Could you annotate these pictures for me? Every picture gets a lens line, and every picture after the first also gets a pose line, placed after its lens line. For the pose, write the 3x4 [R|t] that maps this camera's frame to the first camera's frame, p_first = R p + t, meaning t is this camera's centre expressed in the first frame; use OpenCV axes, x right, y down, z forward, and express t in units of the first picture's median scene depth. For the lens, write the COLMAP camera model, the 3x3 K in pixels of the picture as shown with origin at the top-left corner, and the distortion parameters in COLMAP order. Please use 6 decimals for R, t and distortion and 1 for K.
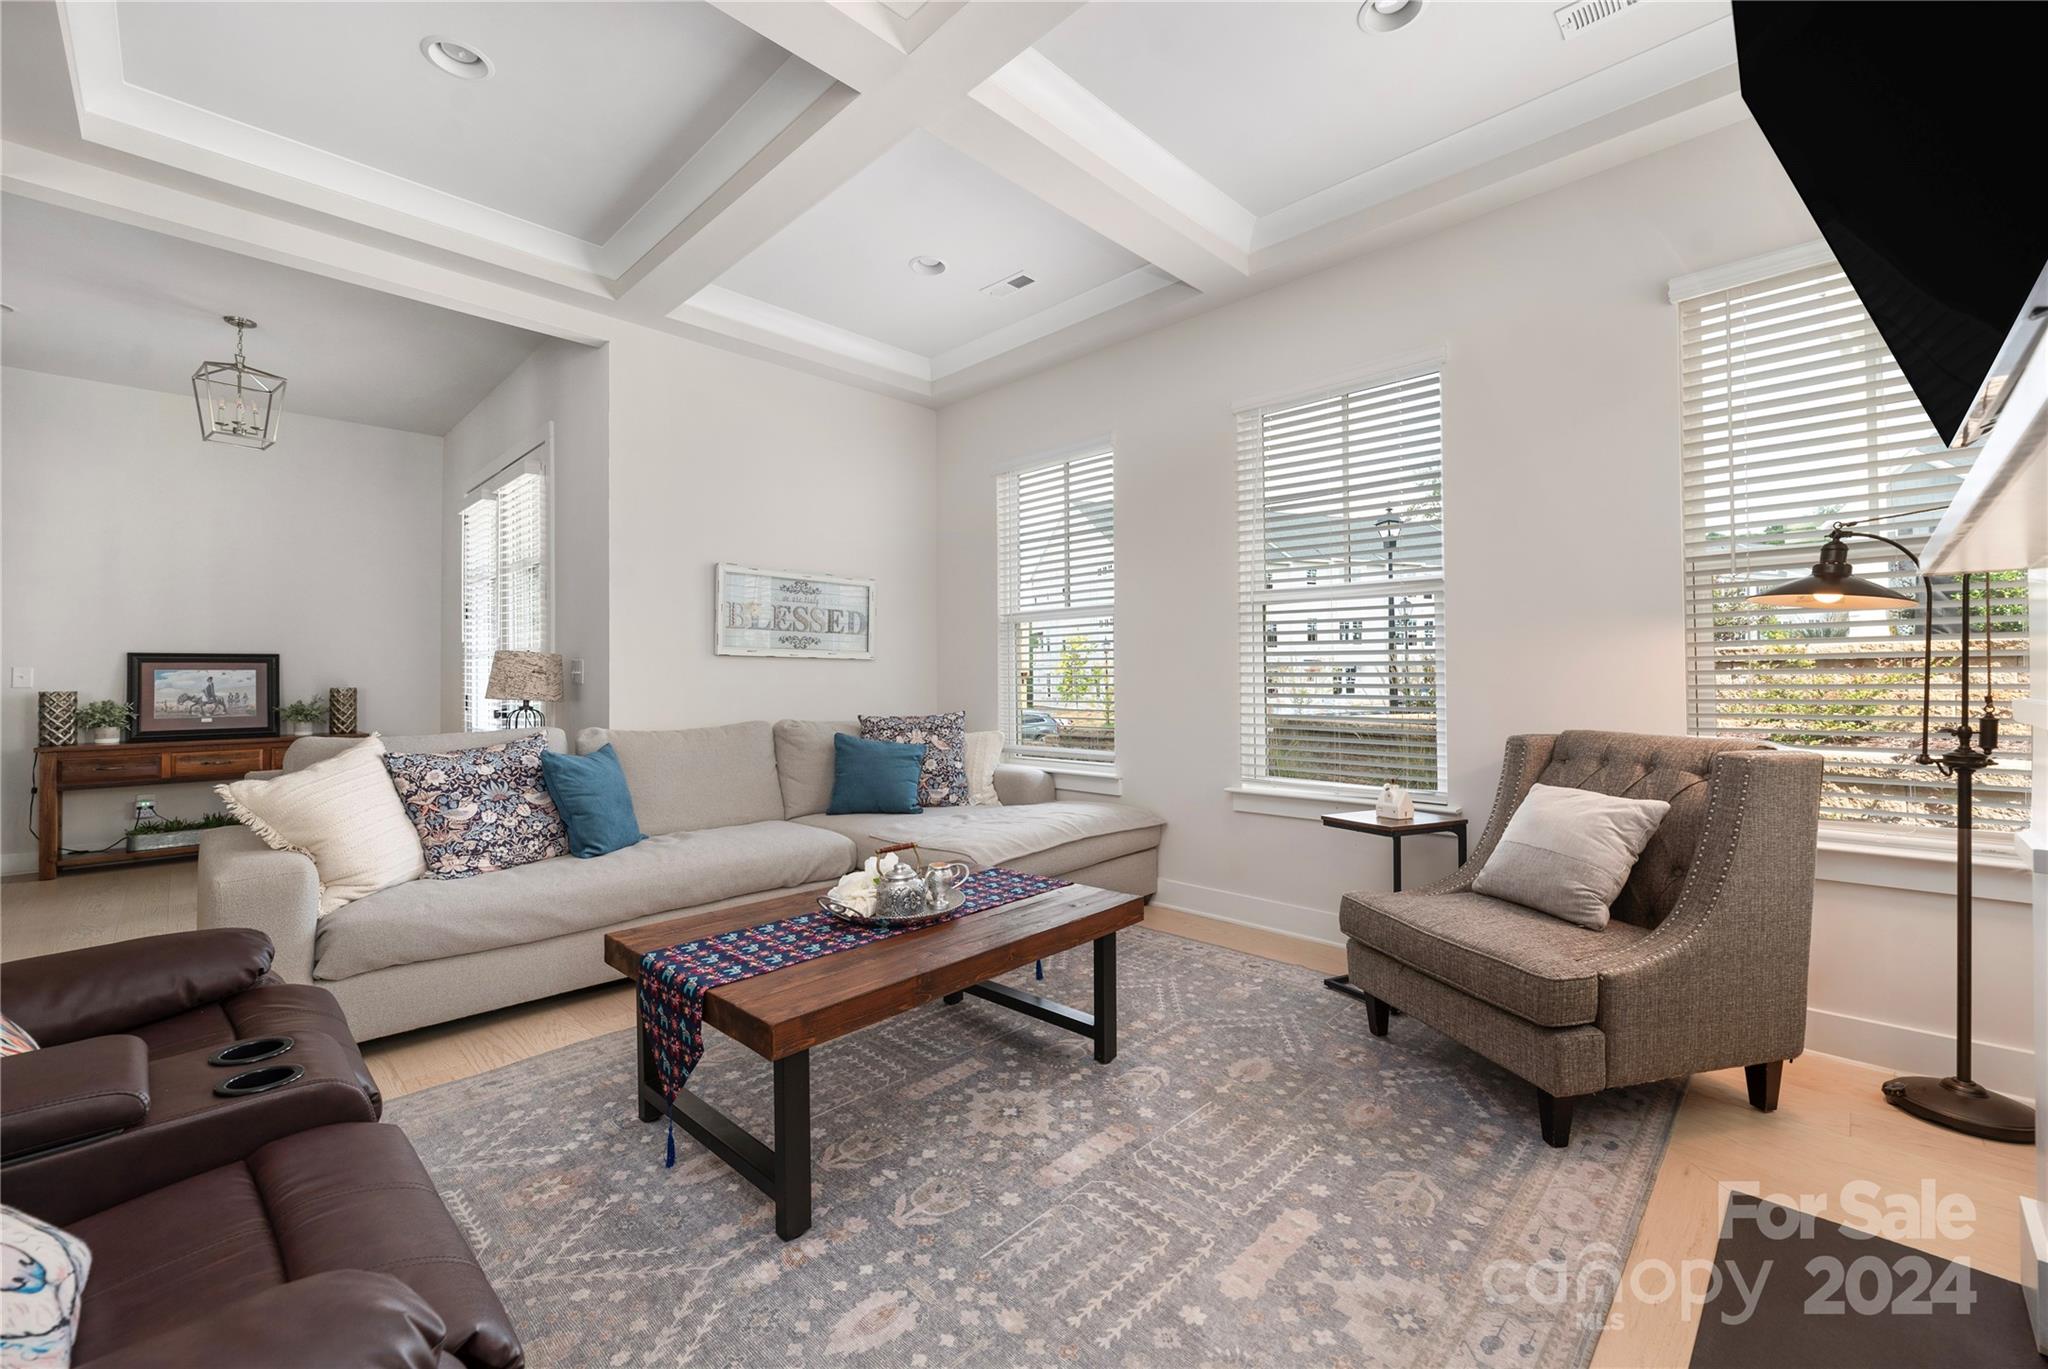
lens RADIAL K [[832.4, 0, 1022.2], [0, 832.4, 669.6], [0, 0, 1]] dist [0.000801, 0.000246]
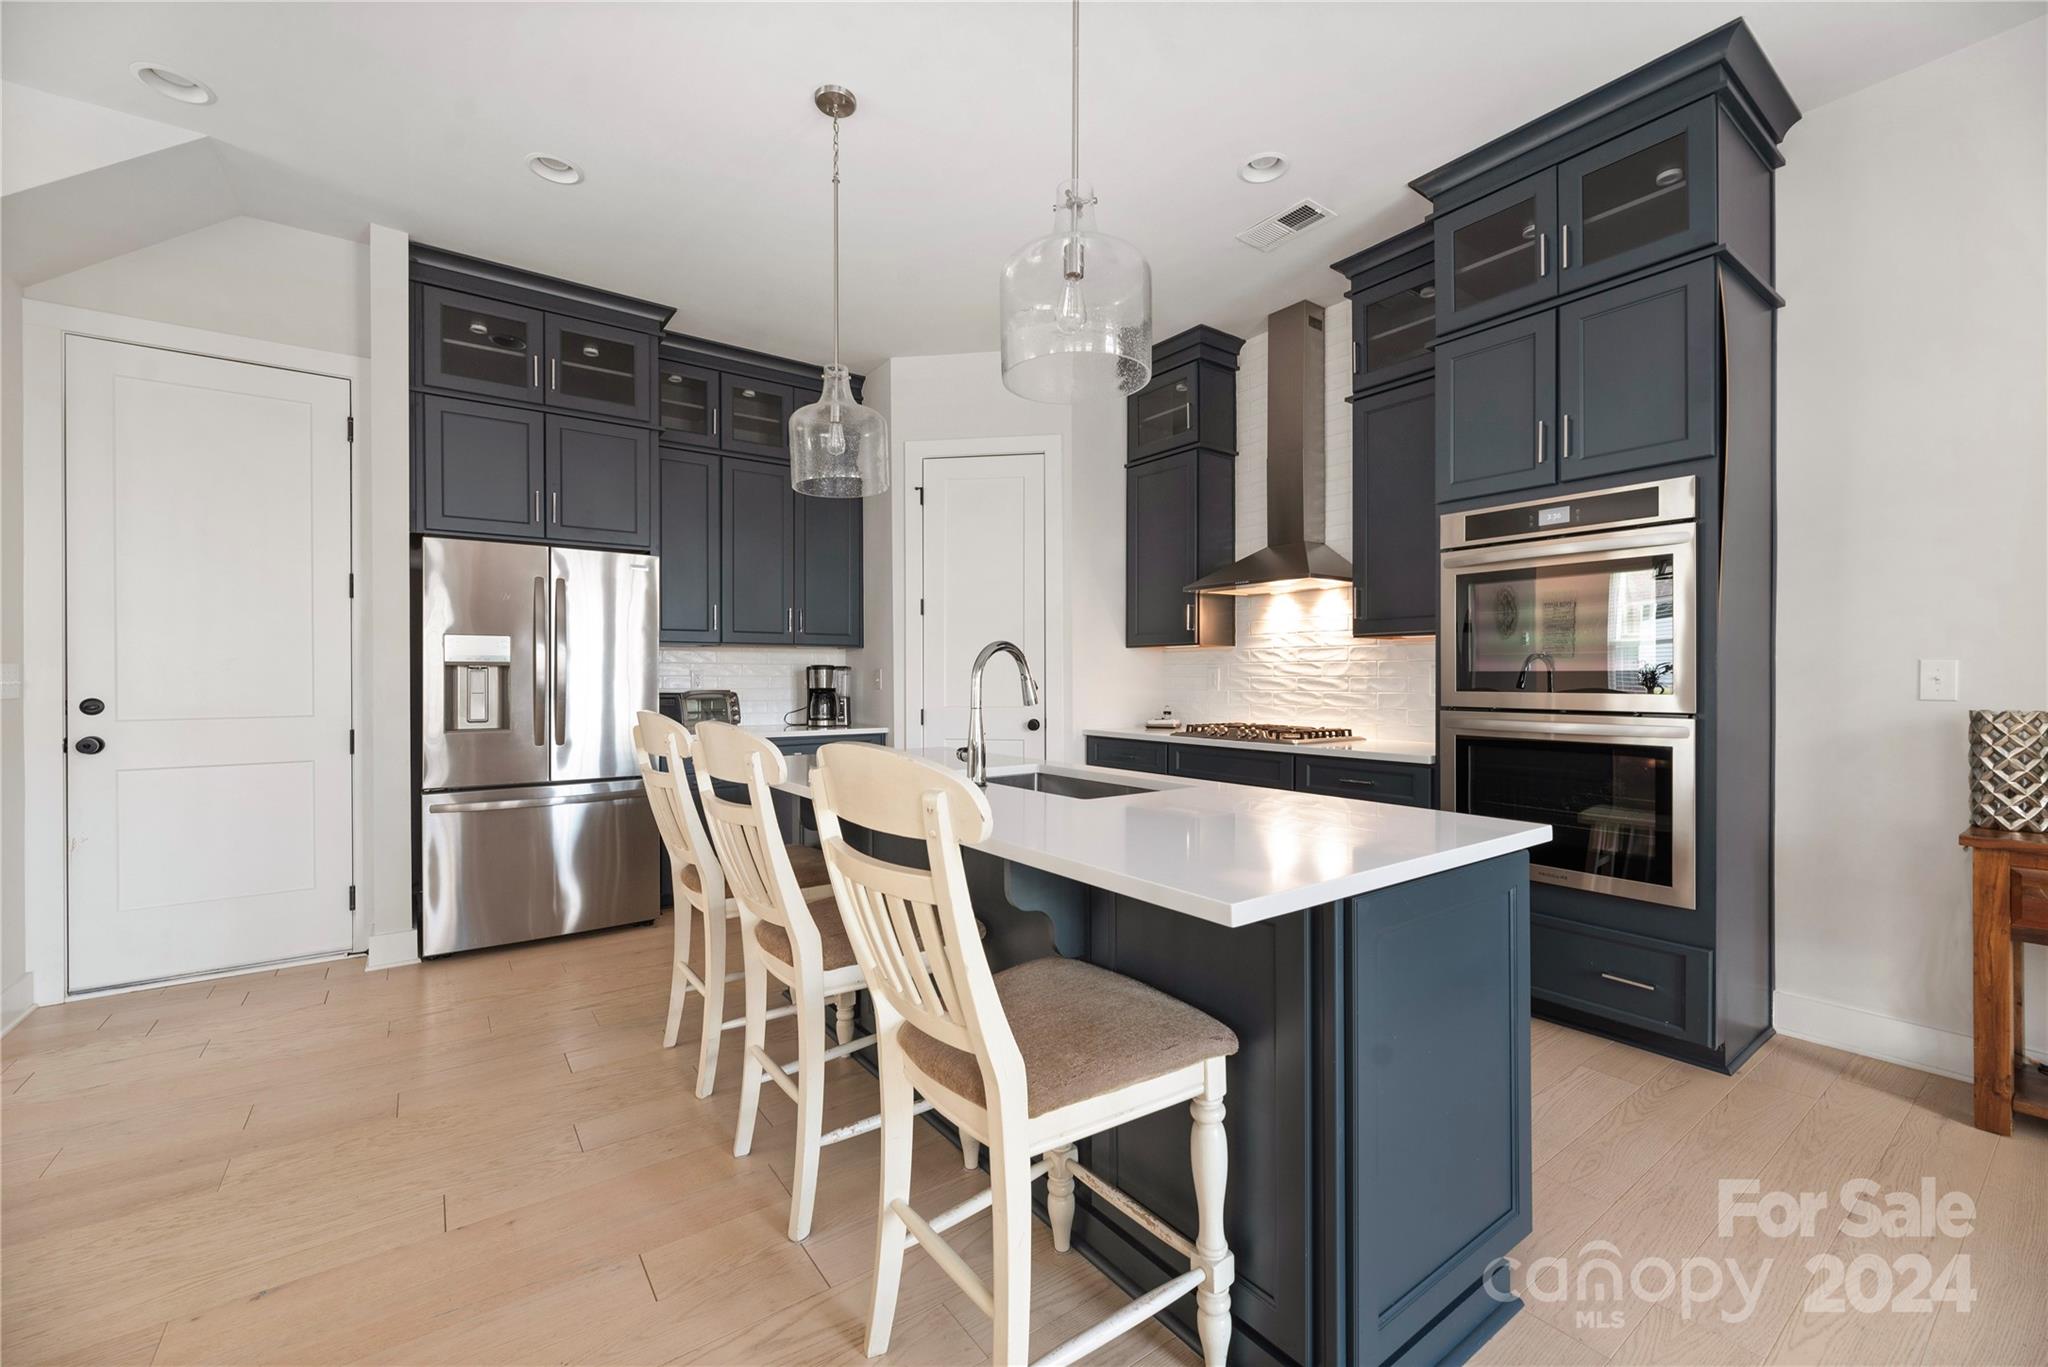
lens RADIAL K [[826.0, 0, 1035.5], [0, 826.0, 676.7], [0, 0, 1]] dist [-0.000828, 0.000108]
pose [[-0.154441, 0.006153, -0.987983, -0.746548], [0.015450, 0.999873, 0.003812, -0.003259], [0.987881, -0.014676, -0.154517, 0.645217]]
